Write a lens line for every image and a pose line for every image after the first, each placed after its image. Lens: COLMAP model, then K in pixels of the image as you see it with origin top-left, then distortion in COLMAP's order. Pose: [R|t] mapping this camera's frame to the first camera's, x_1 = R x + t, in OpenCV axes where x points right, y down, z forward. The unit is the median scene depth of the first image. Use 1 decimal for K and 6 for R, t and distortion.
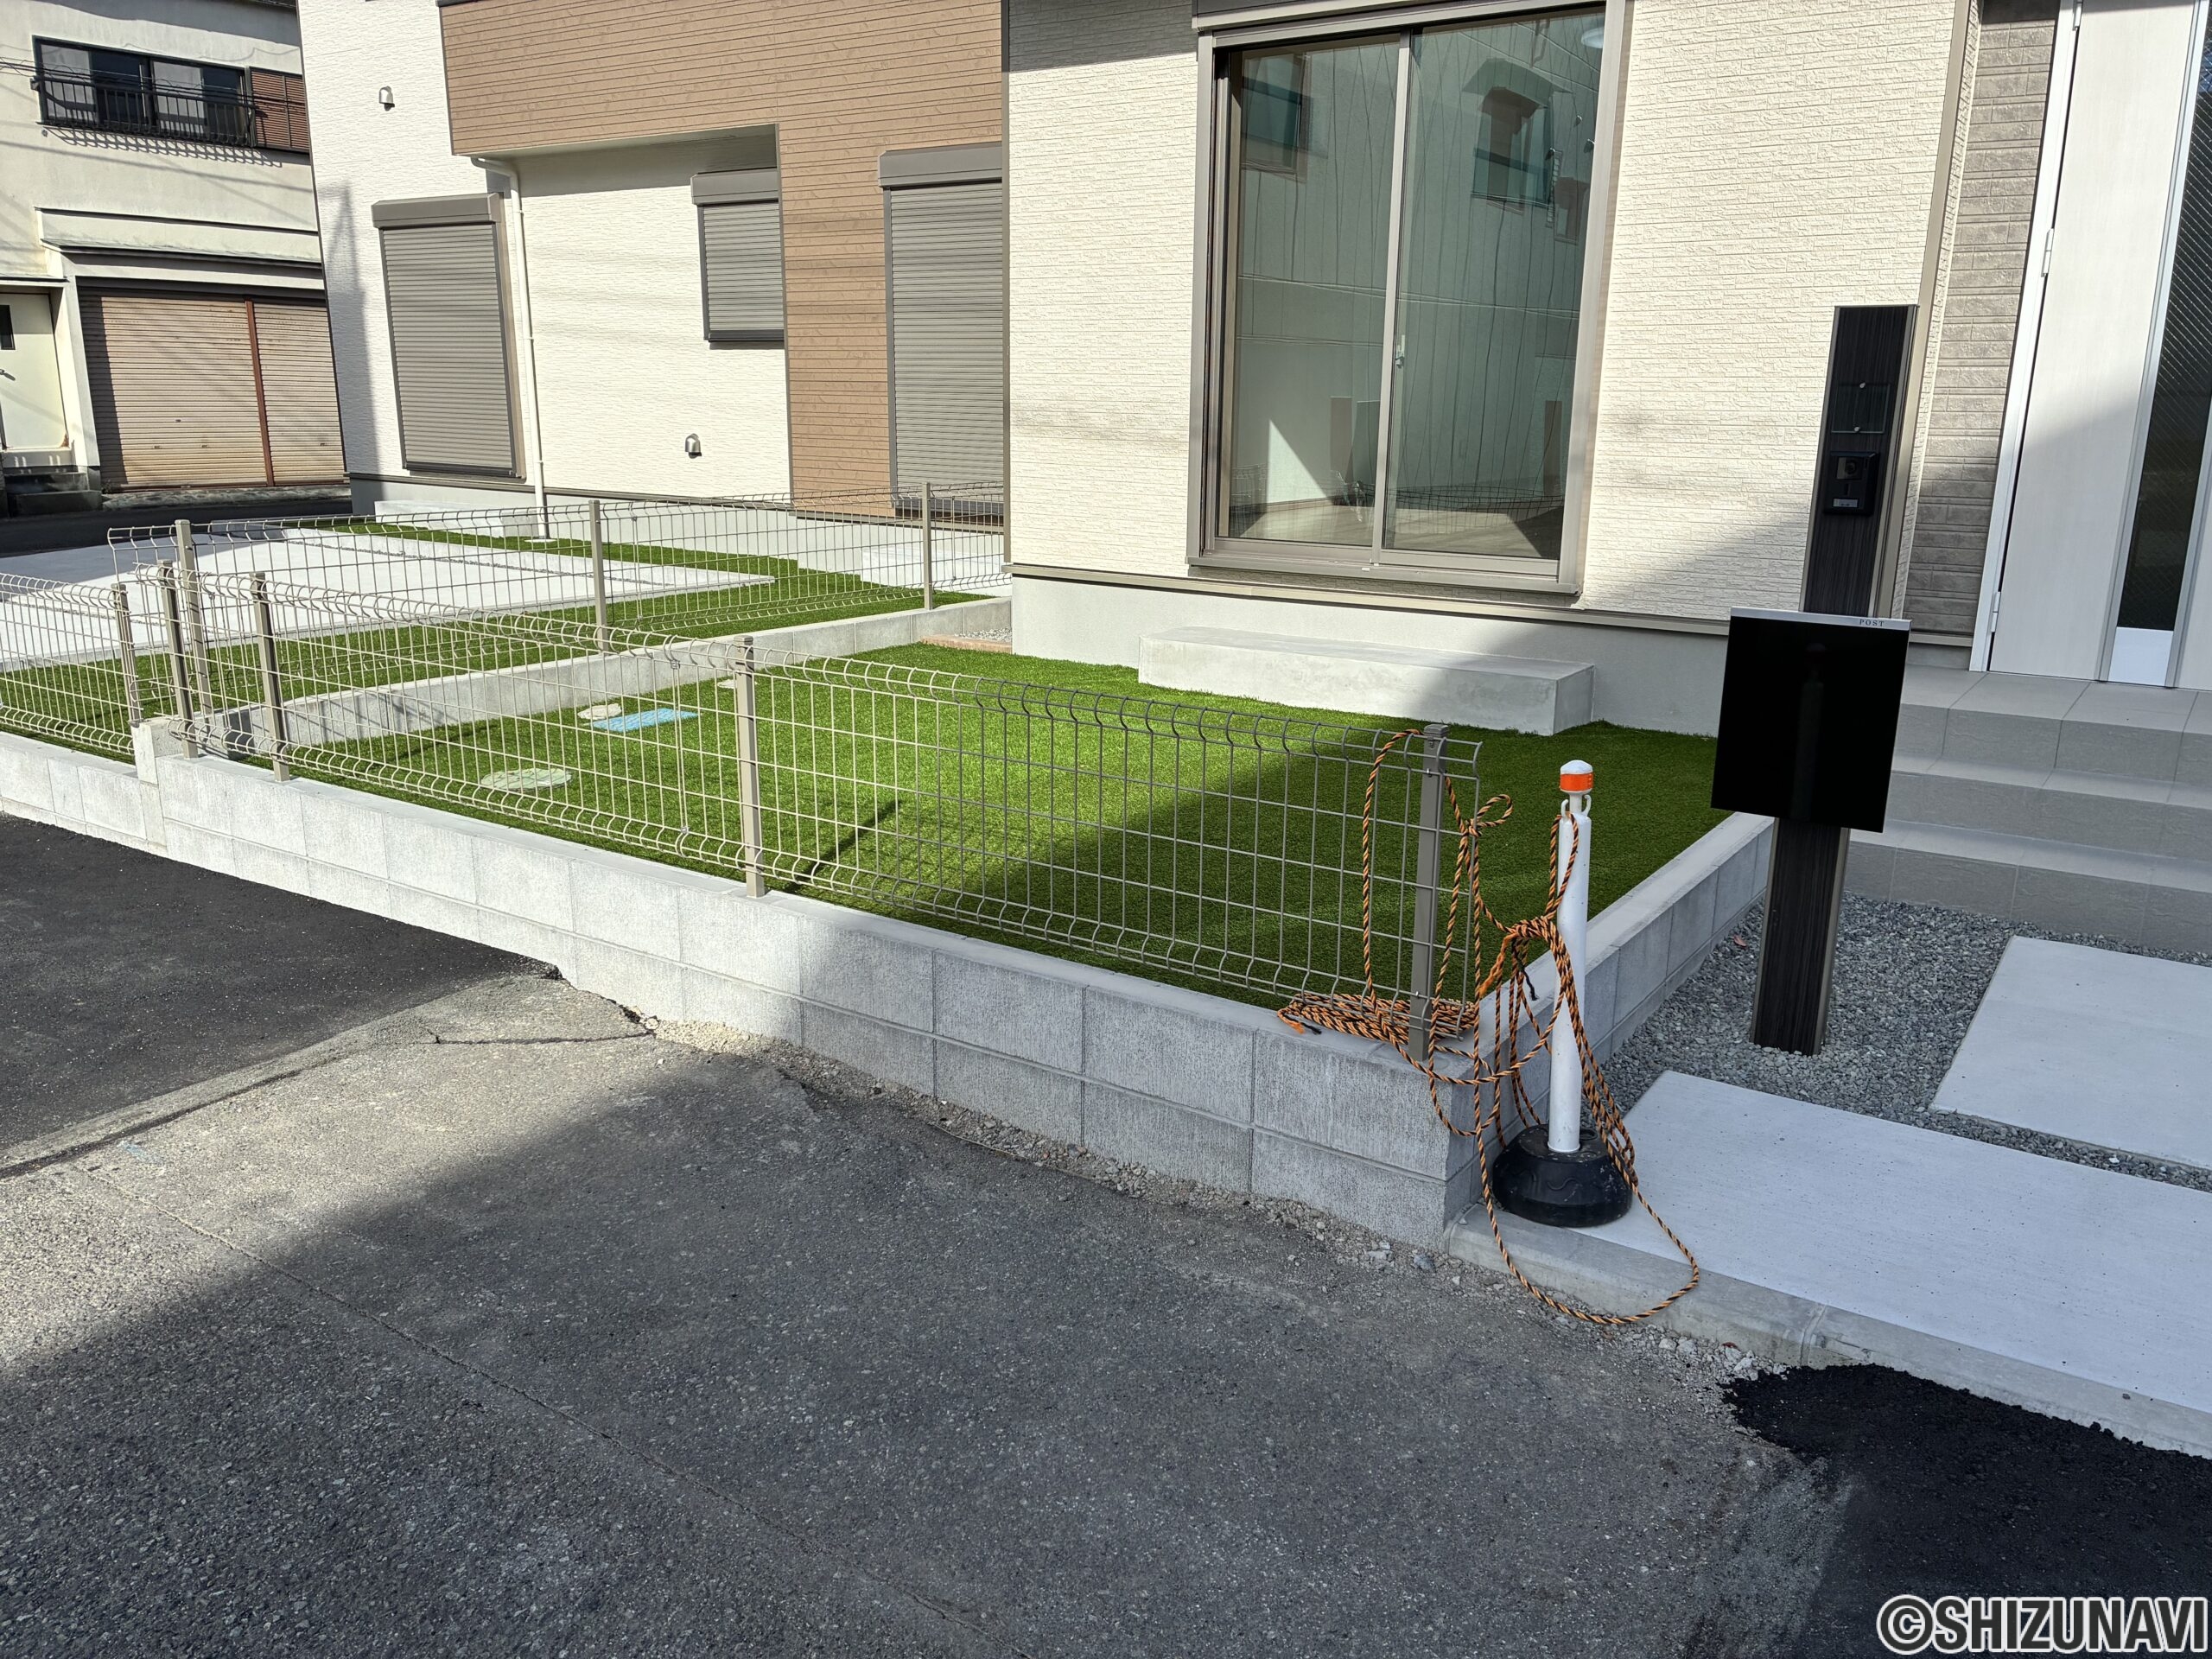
lens RADIAL K [[1655.8, 0, 1115.2], [0, 1655.8, 821.2], [0, 0, 1]] dist [0.082316, -0.106848]
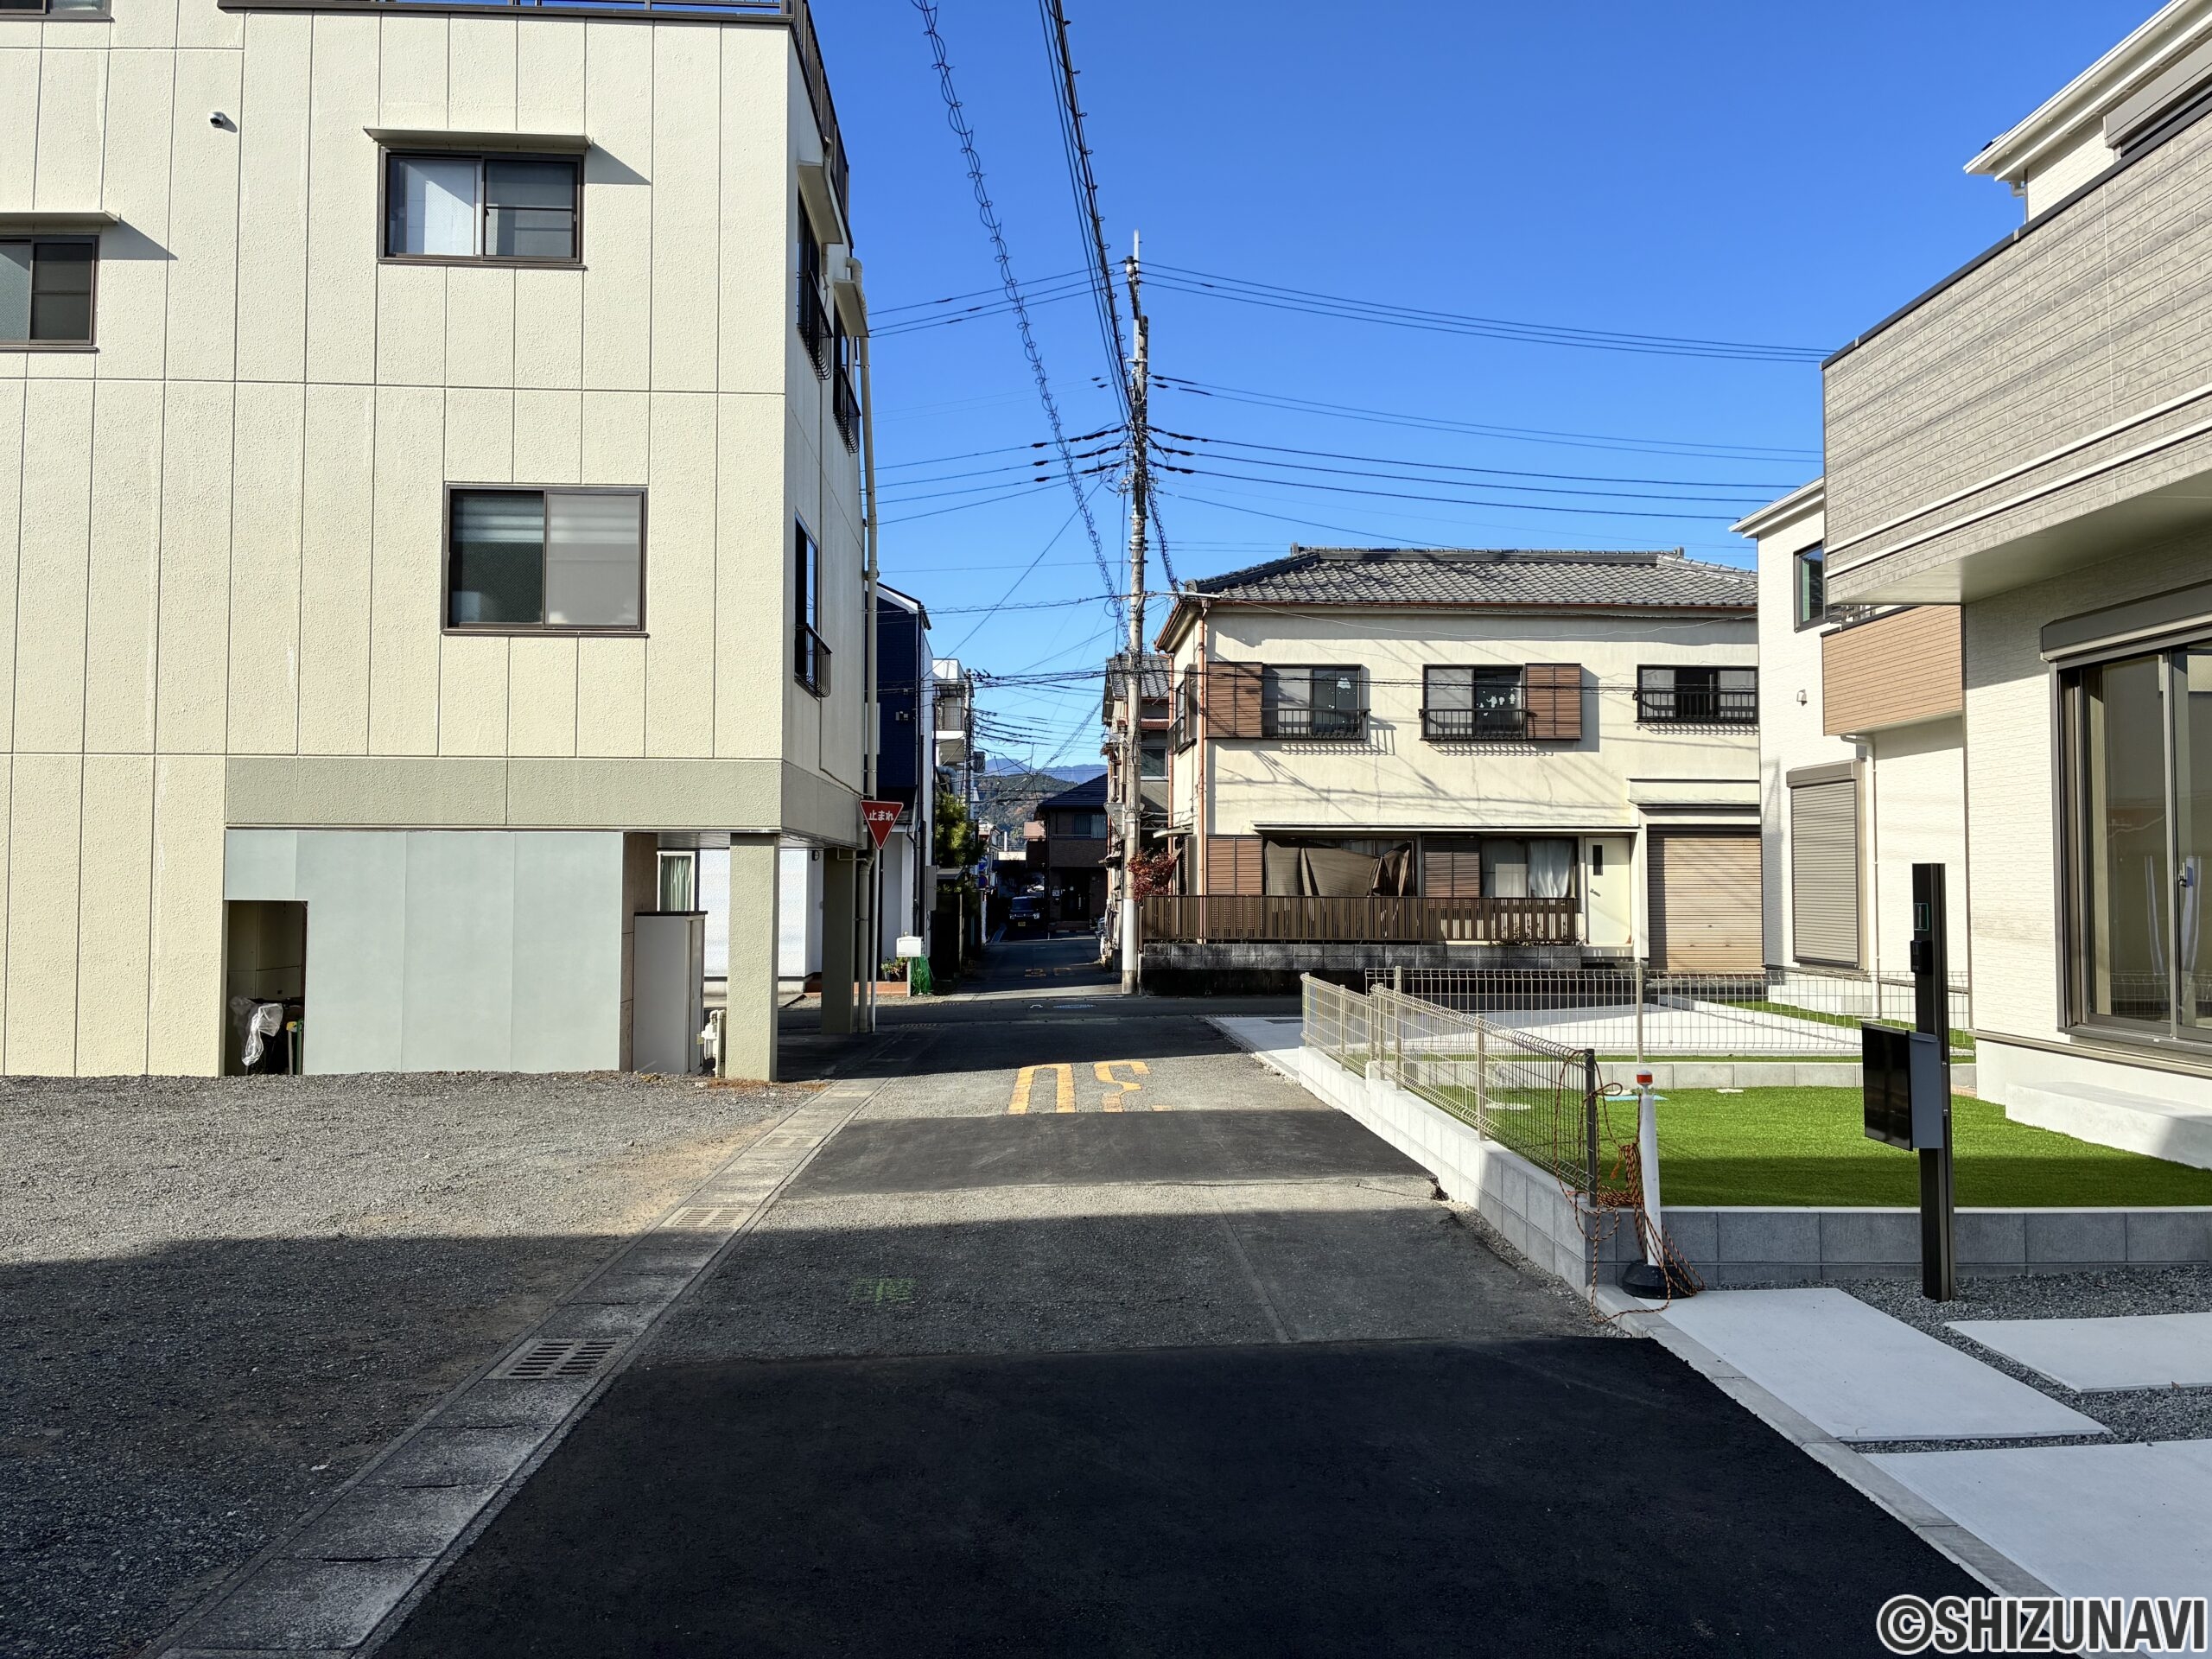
lens RADIAL K [[1662.1, 0, 1119.6], [0, 1662.1, 807.3], [0, 0, 1]] dist [0.074988, -0.093654]
pose [[0.593973, -0.045288, -0.803209, 0.756169], [-0.200216, 0.958678, -0.202114, 0.099550], [0.779172, 0.280866, 0.560361, -0.397041]]
